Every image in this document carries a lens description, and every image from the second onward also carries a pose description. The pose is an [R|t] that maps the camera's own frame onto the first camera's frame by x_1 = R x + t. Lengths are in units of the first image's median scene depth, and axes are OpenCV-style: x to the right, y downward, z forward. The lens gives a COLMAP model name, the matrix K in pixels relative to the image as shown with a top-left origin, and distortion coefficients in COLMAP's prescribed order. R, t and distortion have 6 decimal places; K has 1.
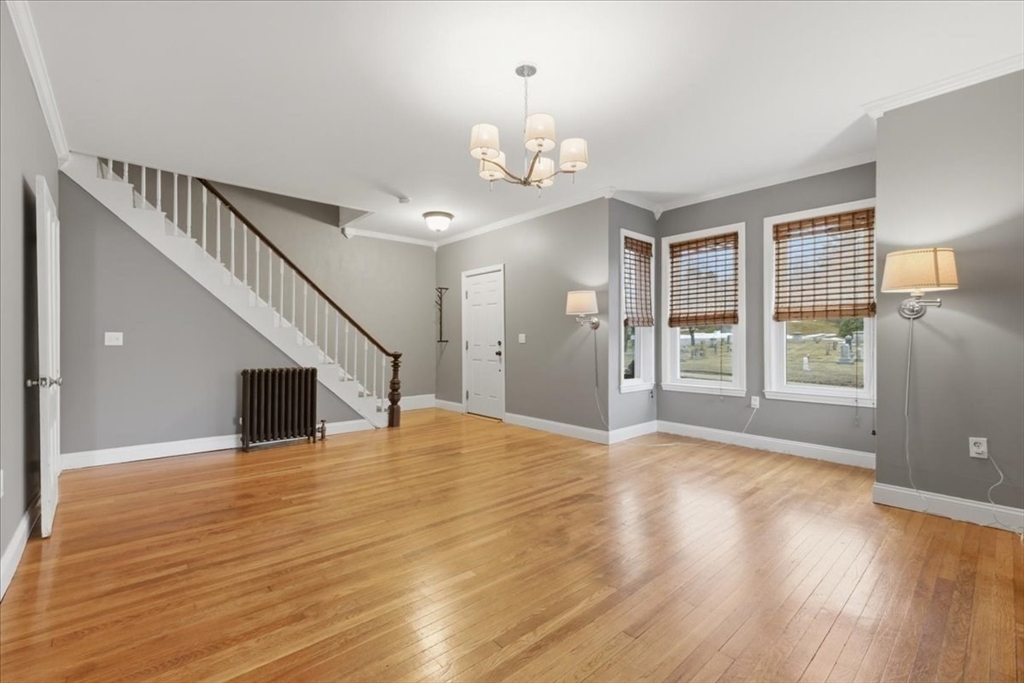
lens RADIAL K [[437.5, 0, 509.5], [0, 437.5, 338.4], [0, 0, 1]] dist [0.006754, 0.000210]
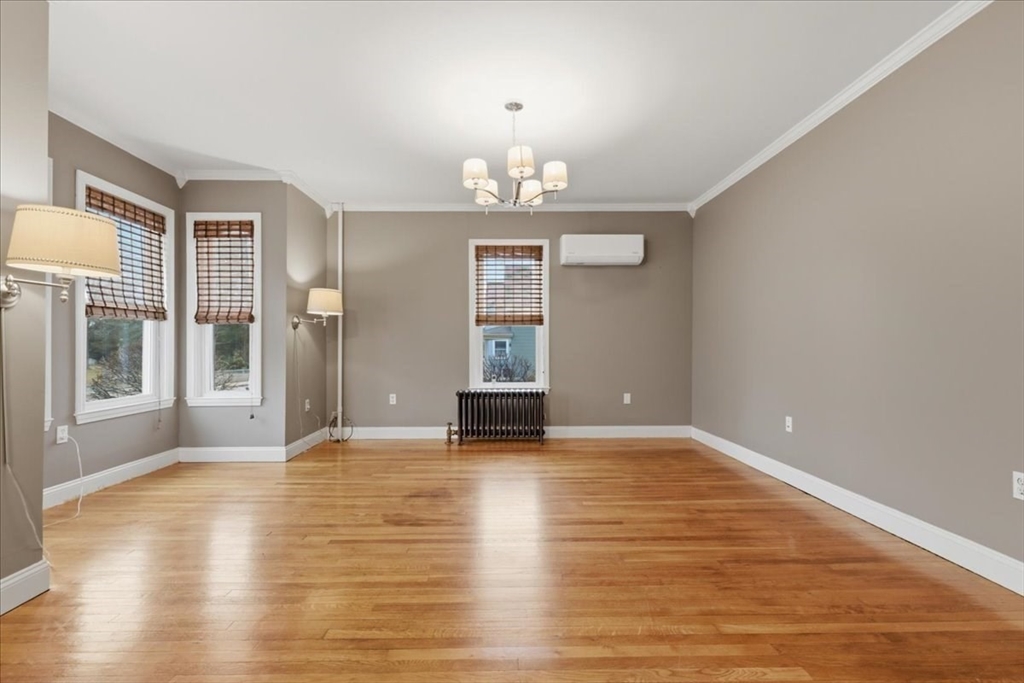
lens RADIAL K [[428.4, 0, 509.2], [0, 428.4, 337.4], [0, 0, 1]] dist [0.004549, -0.000033]
pose [[-0.754164, 0.014874, 0.656518, -0.579135], [-0.003817, 0.999627, -0.027033, 0.018591], [-0.656675, -0.022894, -0.753826, 1.551687]]
